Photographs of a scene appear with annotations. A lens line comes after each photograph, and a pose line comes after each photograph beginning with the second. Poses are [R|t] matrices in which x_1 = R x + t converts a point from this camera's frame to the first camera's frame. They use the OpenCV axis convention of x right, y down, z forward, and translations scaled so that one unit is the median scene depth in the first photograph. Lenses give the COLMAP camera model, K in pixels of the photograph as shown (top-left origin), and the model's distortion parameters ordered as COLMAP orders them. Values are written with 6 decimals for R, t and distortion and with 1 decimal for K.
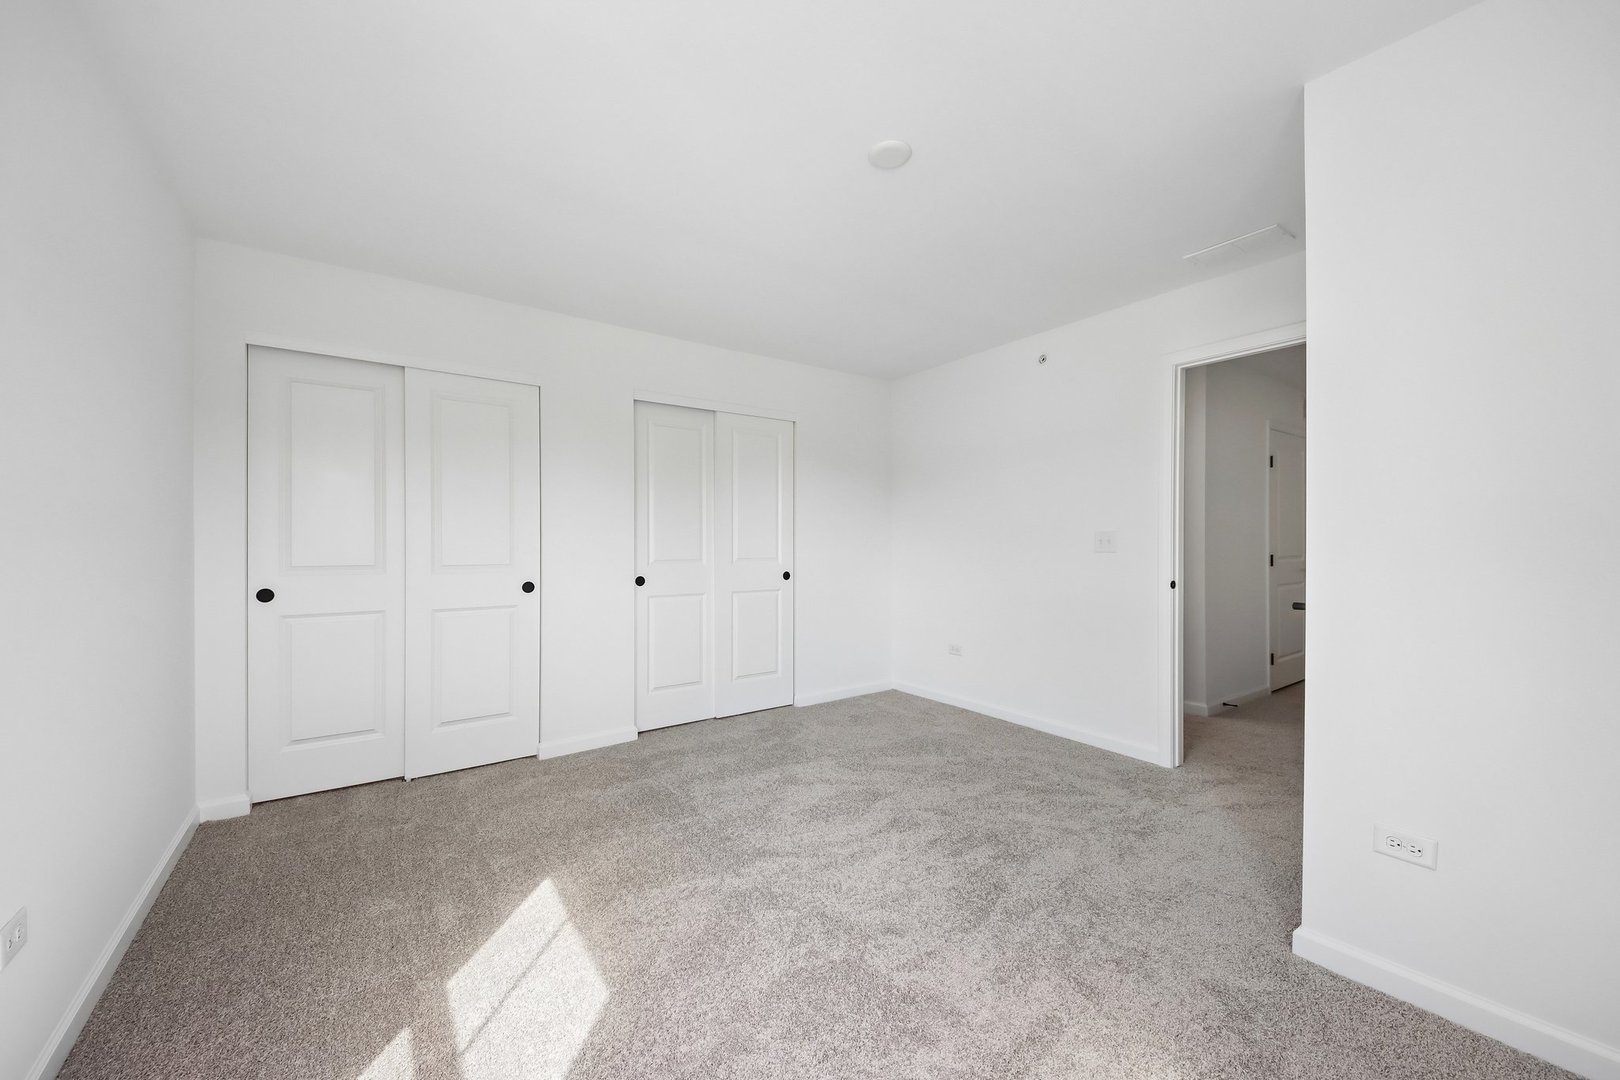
lens RADIAL K [[617.0, 0, 802.4], [0, 617.0, 540.3], [0, 0, 1]] dist [0.054879, -0.028346]
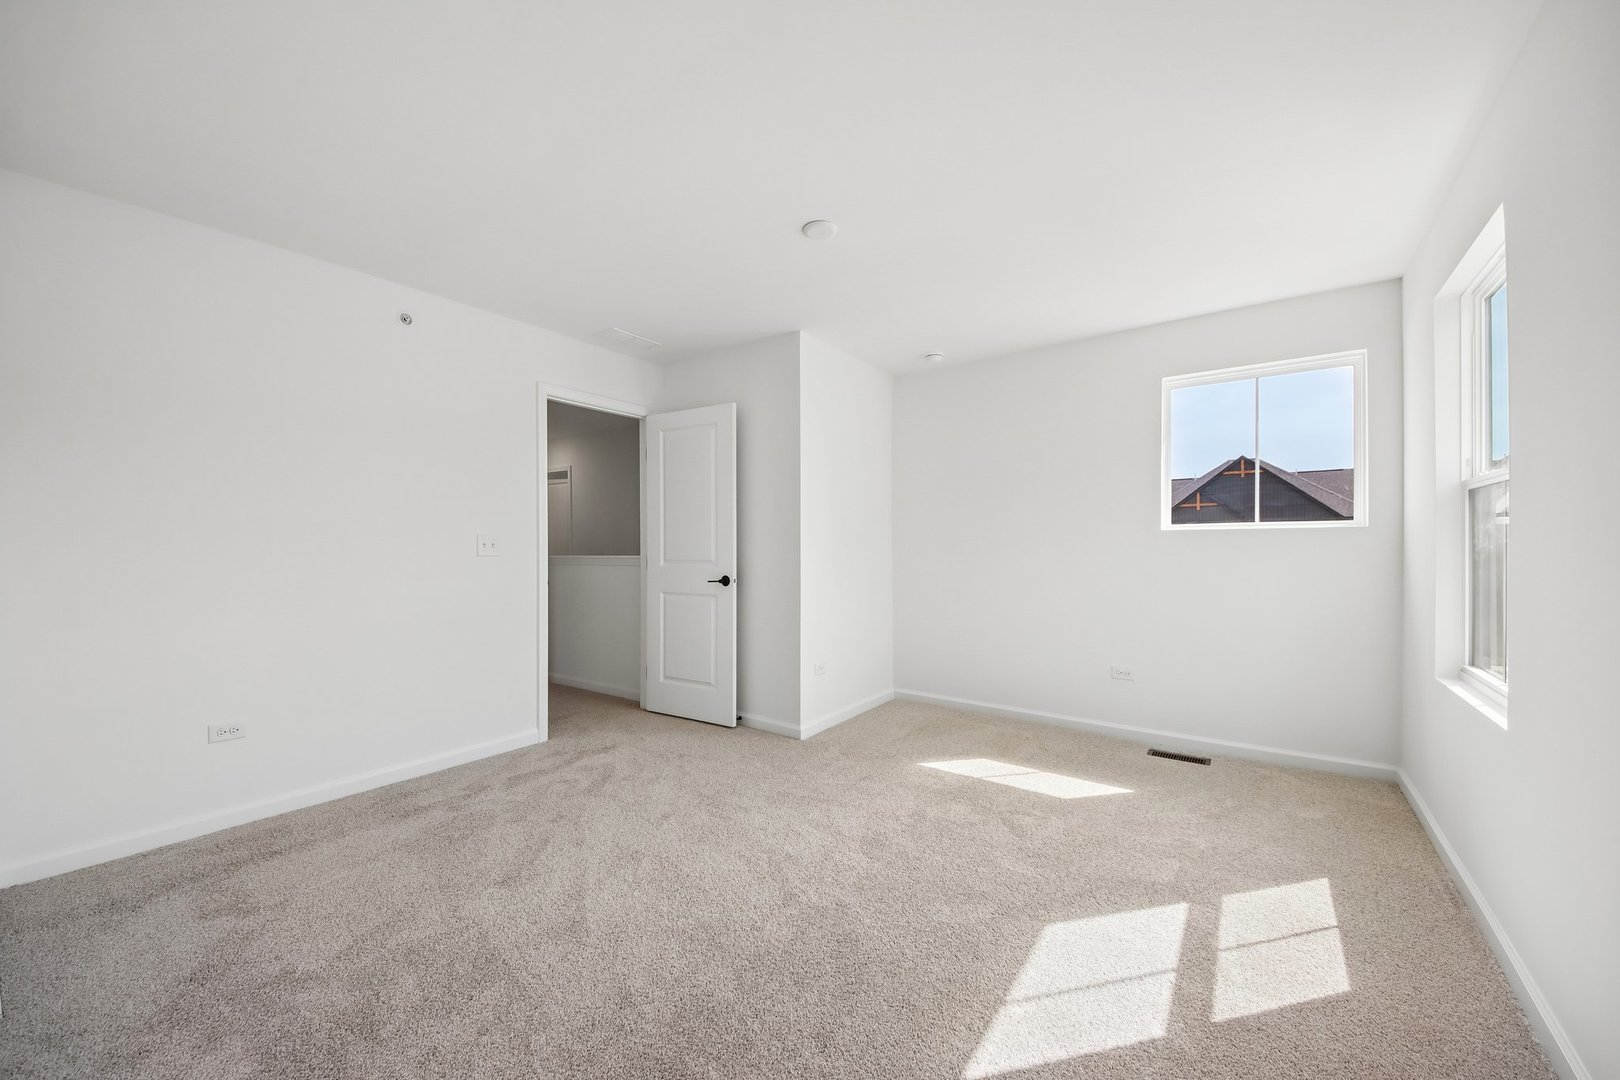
lens RADIAL K [[603.5, 0, 797.9], [0, 603.5, 552.2], [0, 0, 1]] dist [0.066643, -0.030242]
pose [[-0.320076, -0.006463, 0.947370, -0.666644], [-0.002027, 0.999979, 0.006137, 0.005887], [-0.947390, 0.000044, -0.320083, 0.962872]]
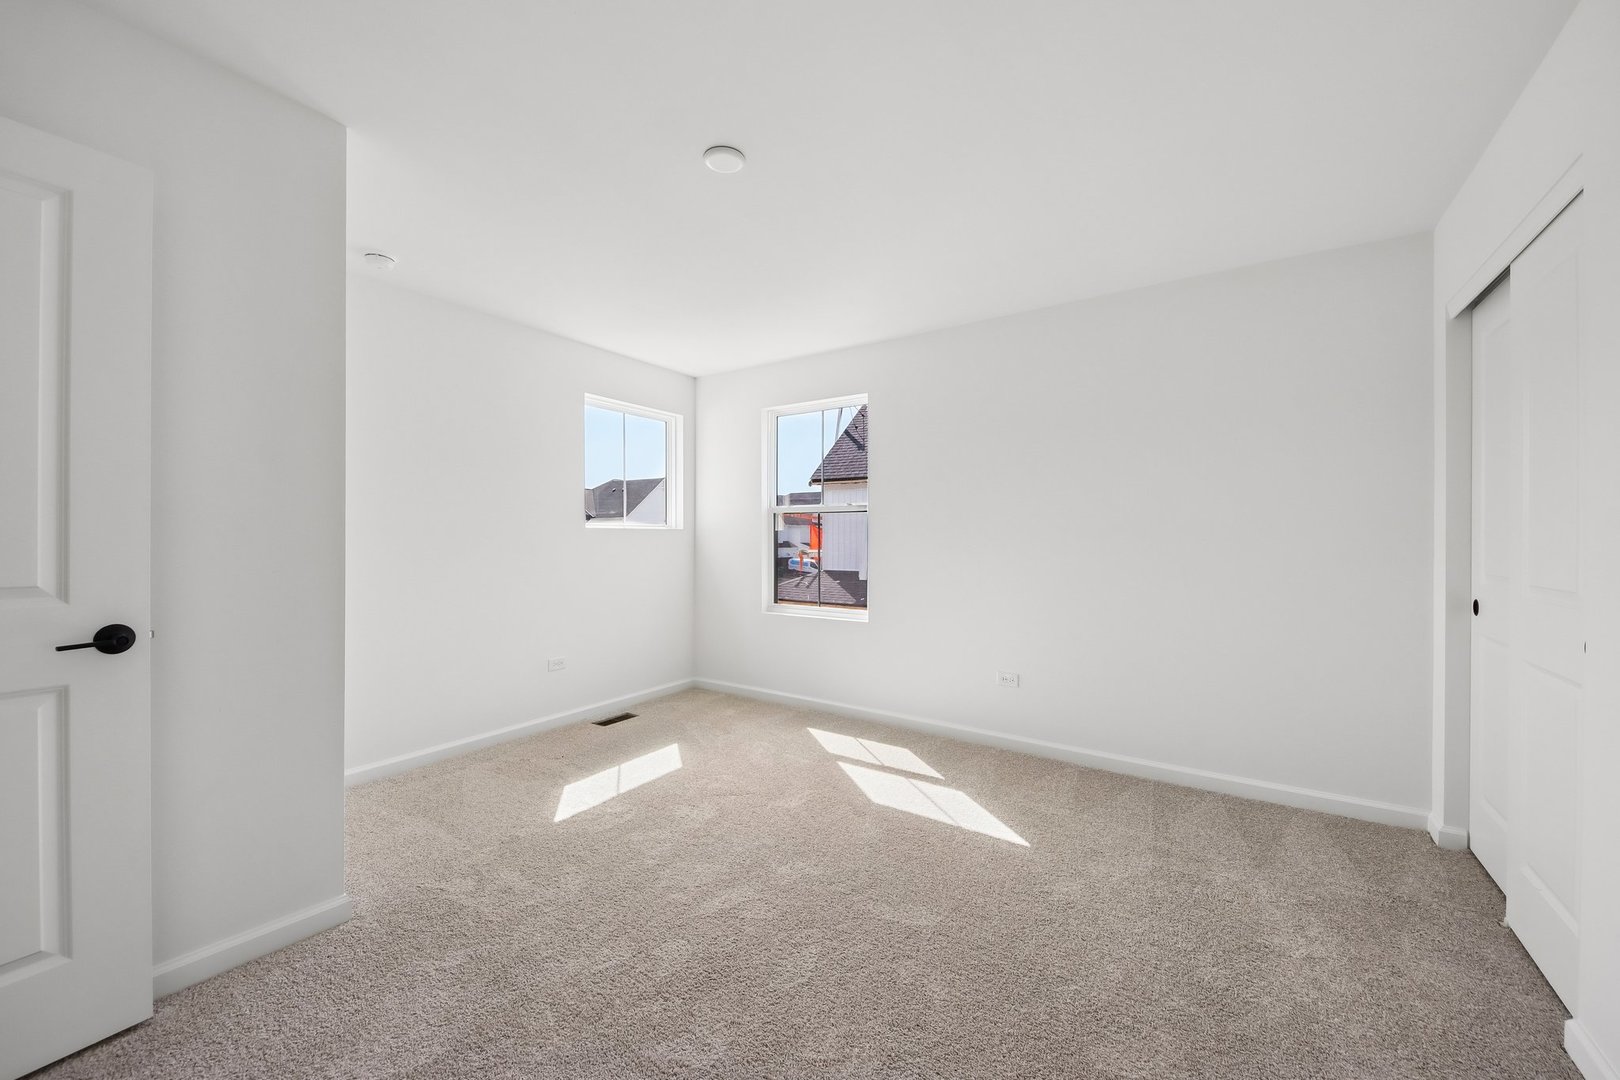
lens RADIAL K [[626.1, 0, 801.3], [0, 626.1, 541.0], [0, 0, 1]] dist [0.091983, -0.041260]
pose [[-0.933383, 0.000374, -0.358881, 0.268984], [0.000363, 1.000000, 0.000100, -0.001732], [0.358881, -0.000037, -0.933383, 1.360707]]
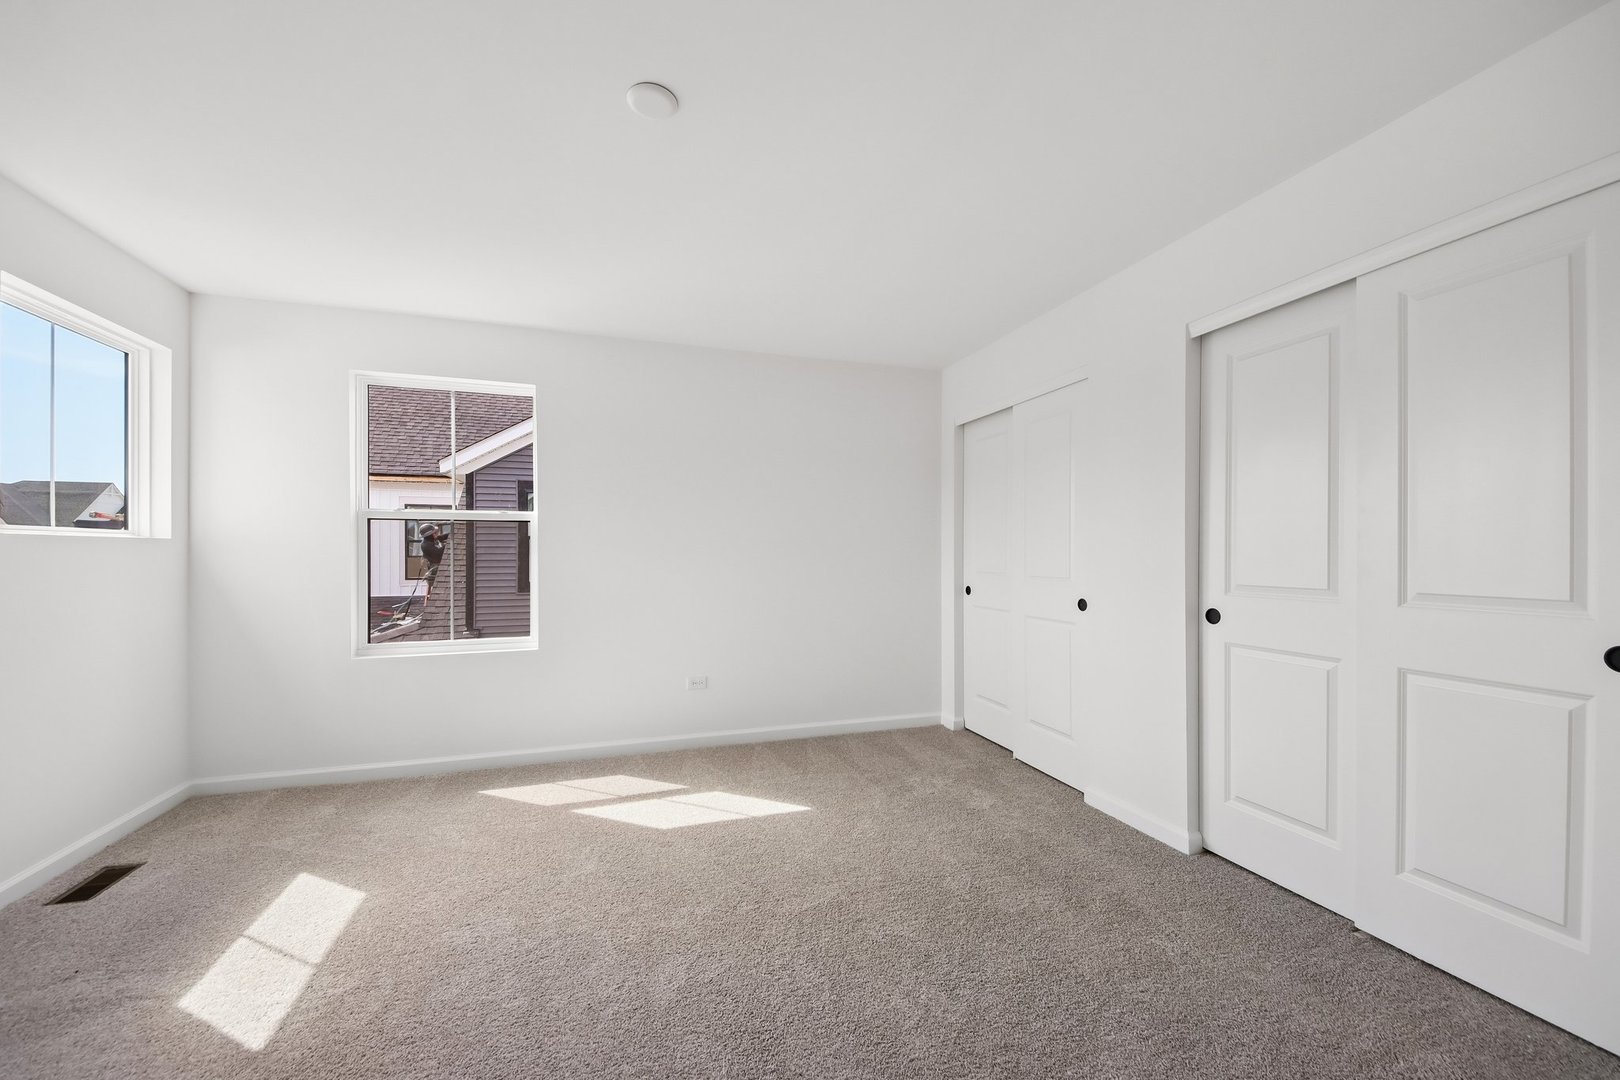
lens RADIAL K [[626.1, 0, 801.3], [0, 626.1, 541.0], [0, 0, 1]] dist [0.091983, -0.041260]
pose [[-0.302869, -0.015732, -0.952902, 0.634347], [0.005277, 0.999821, -0.018184, -0.004028], [0.953018, -0.010536, -0.302731, 0.984724]]
